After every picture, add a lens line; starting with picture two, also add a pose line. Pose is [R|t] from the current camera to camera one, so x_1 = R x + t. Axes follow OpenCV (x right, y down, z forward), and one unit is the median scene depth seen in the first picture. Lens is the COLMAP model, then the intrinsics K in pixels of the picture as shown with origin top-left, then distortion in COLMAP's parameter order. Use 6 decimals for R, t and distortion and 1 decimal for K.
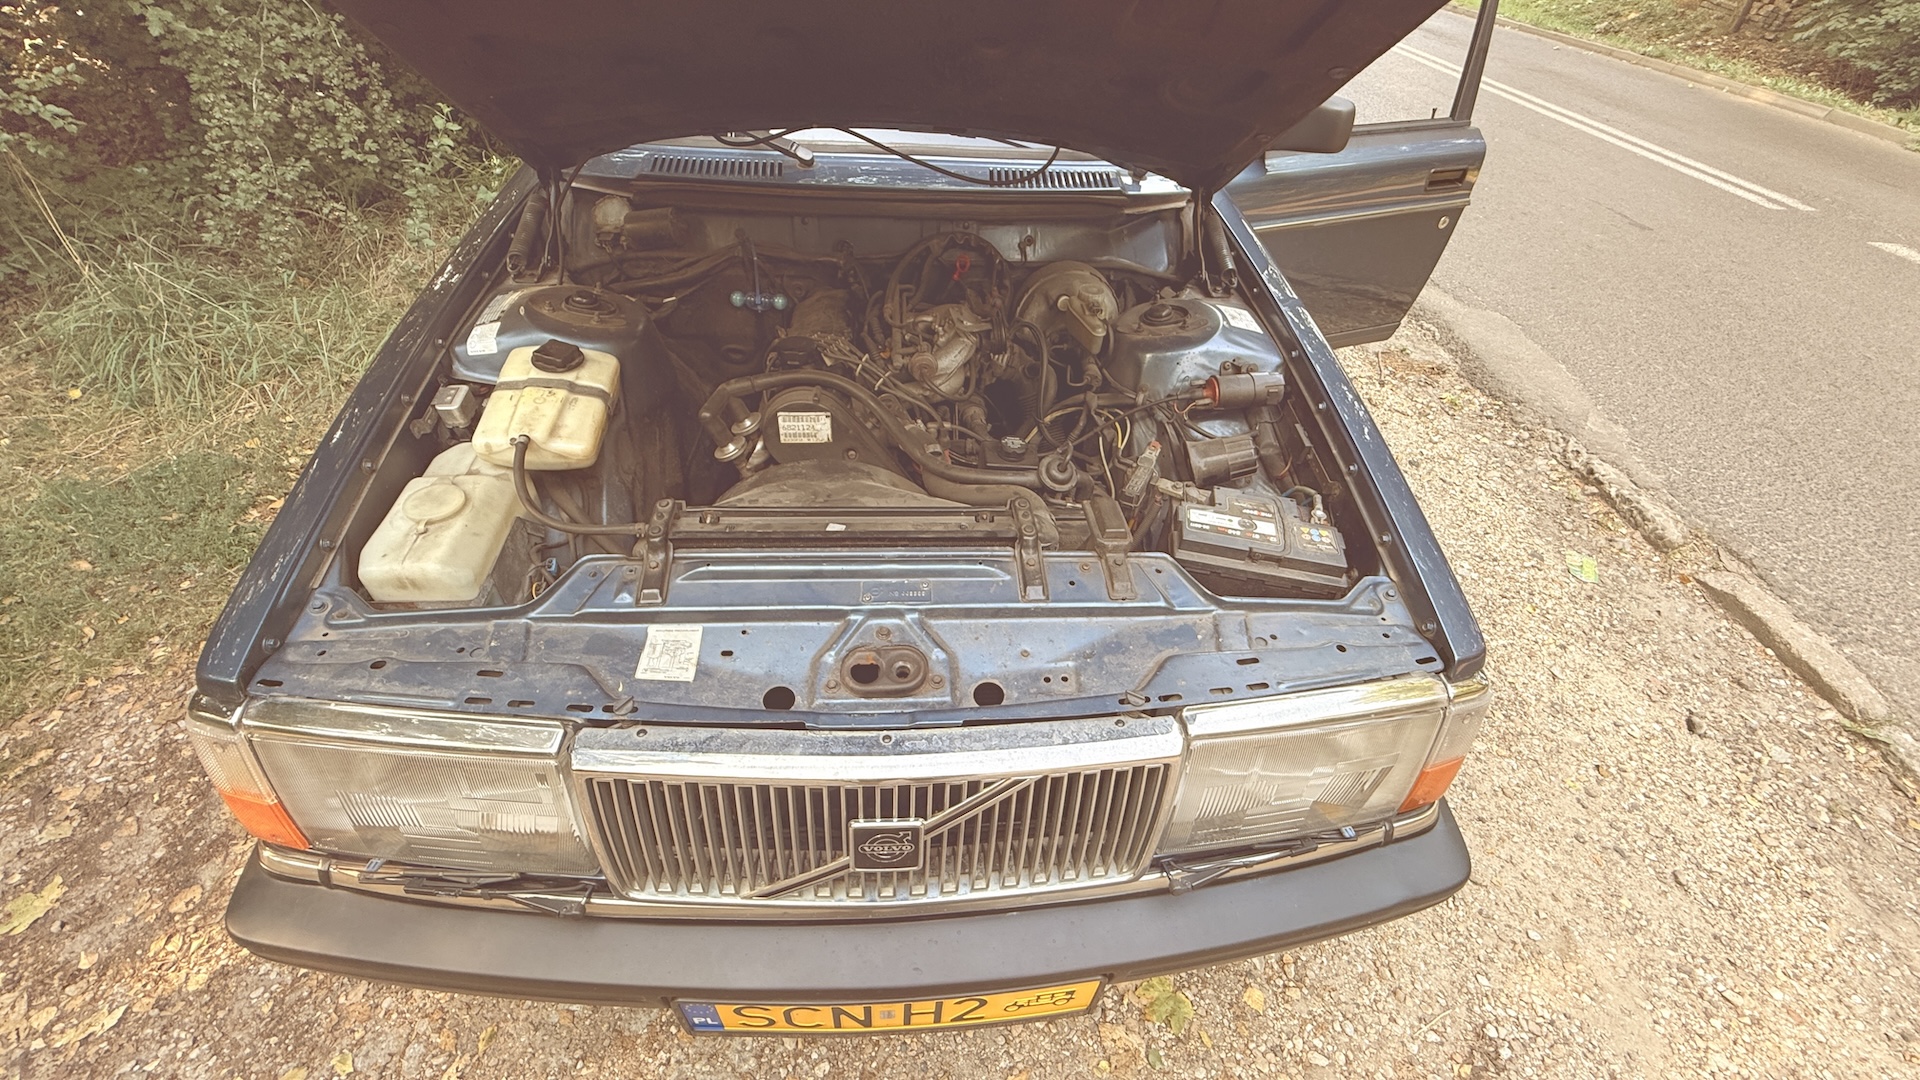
lens RADIAL K [[770.6, 0, 962.5], [0, 770.6, 533.7], [0, 0, 1]] dist [0.002752, 0.000197]
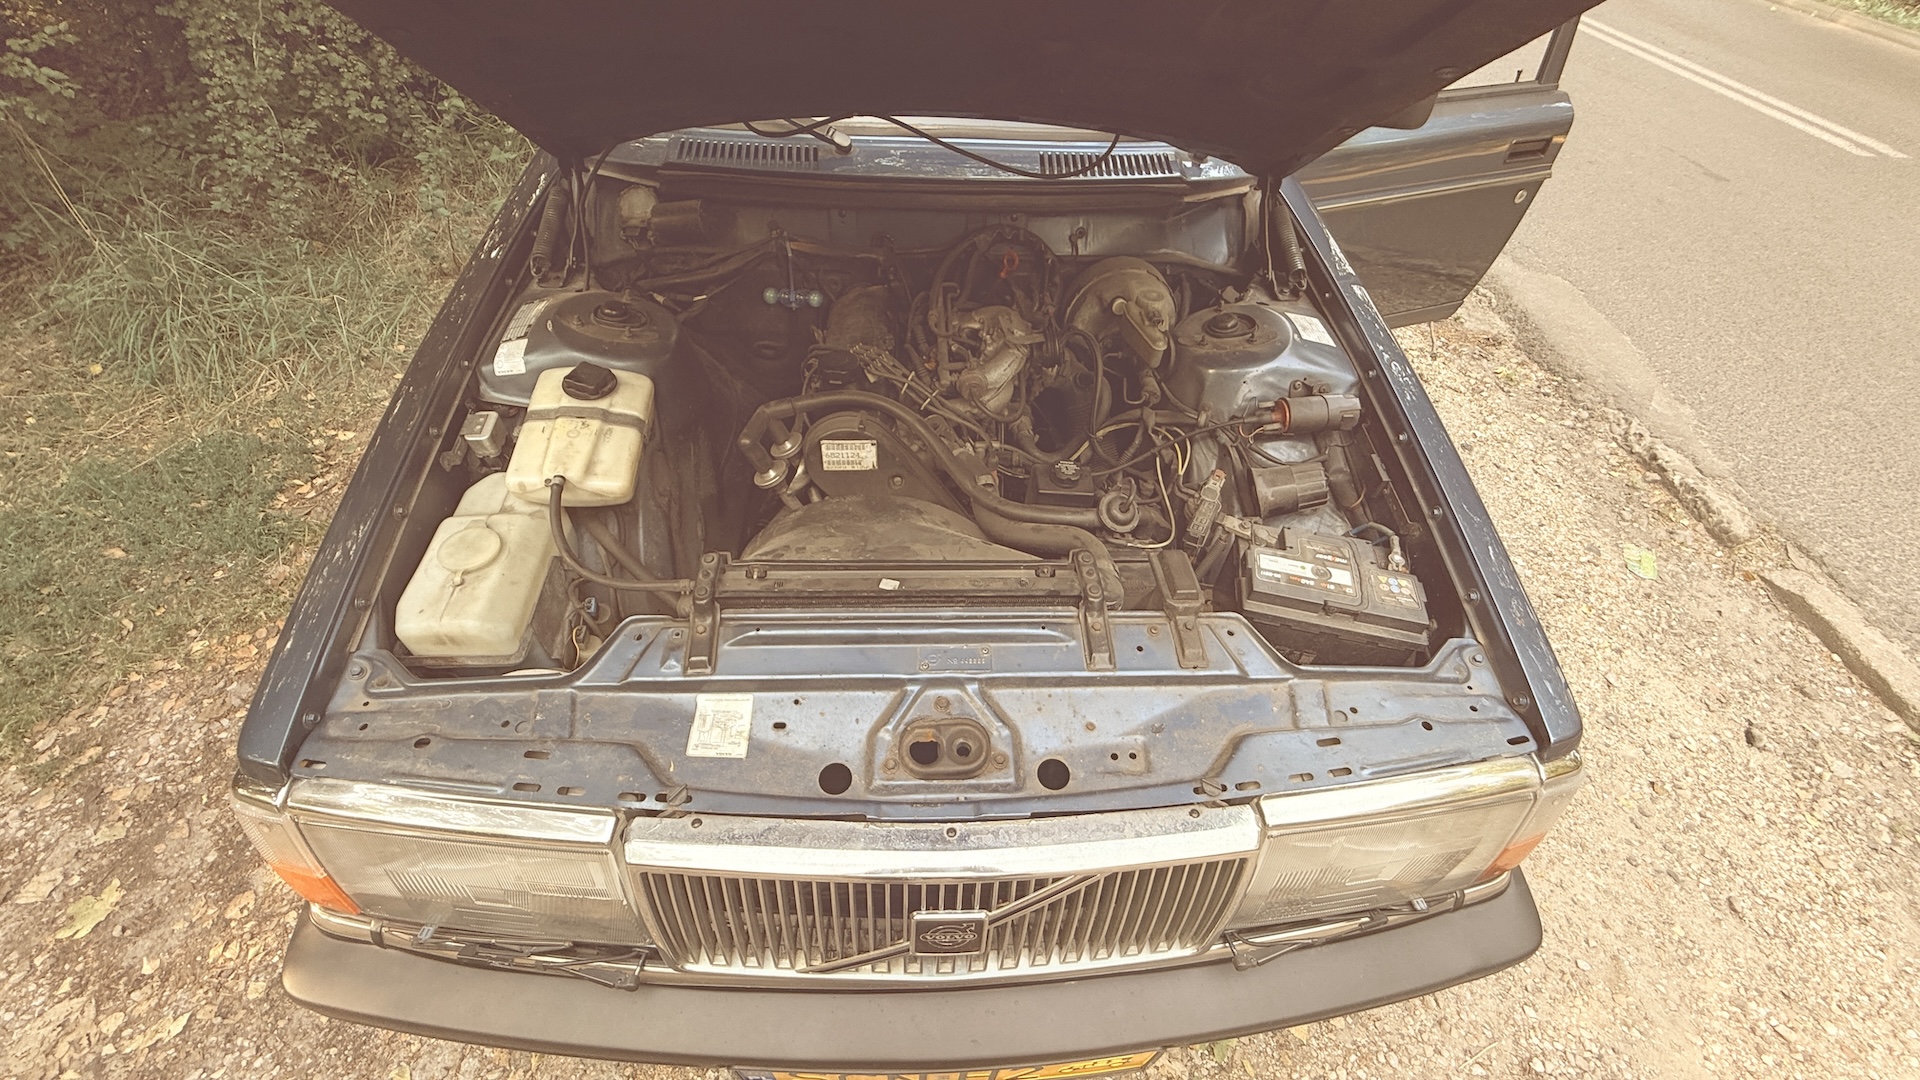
lens RADIAL K [[770.6, 0, 962.5], [0, 770.6, 533.7], [0, 0, 1]] dist [0.002752, 0.000197]
pose [[0.999753, 0.010159, -0.019789, -0.040667], [-0.008588, 0.996922, 0.077927, -0.104103], [0.020520, -0.077738, 0.996763, 0.045507]]
